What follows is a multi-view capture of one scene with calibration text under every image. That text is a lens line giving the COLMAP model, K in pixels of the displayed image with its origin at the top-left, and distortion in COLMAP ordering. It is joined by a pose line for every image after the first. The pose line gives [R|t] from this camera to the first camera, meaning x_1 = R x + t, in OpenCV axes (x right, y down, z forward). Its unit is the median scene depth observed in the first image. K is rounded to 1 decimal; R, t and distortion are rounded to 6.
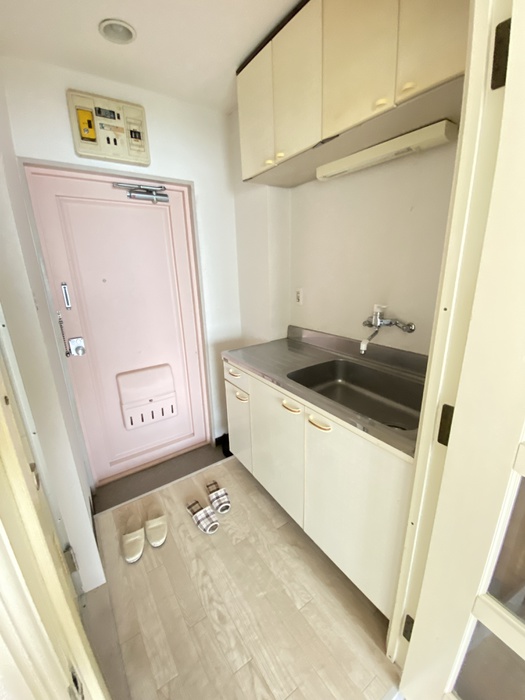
lens RADIAL K [[284.0, 0, 263.5], [0, 284.0, 347.7], [0, 0, 1]] dist [0.021537, -0.019874]
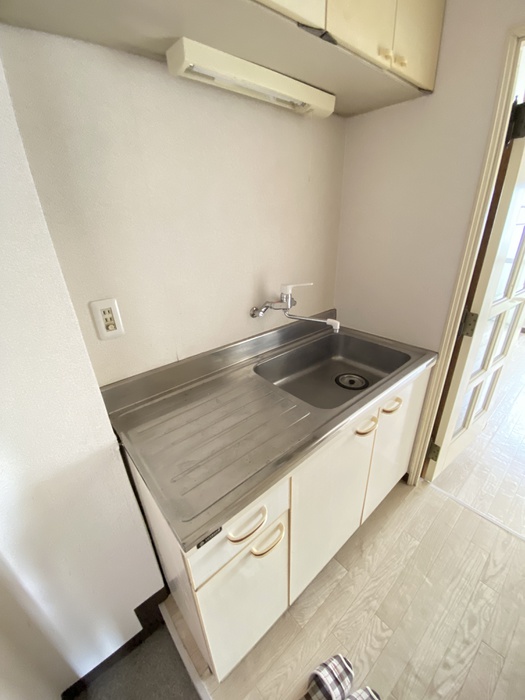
lens RADIAL K [[284.0, 0, 263.5], [0, 284.0, 347.7], [0, 0, 1]] dist [0.021537, -0.019874]
pose [[-0.111753, -0.375313, 0.920137, -0.517530], [0.298257, 0.870580, 0.391323, -0.375957], [-0.947921, 0.318168, 0.014650, 1.193468]]
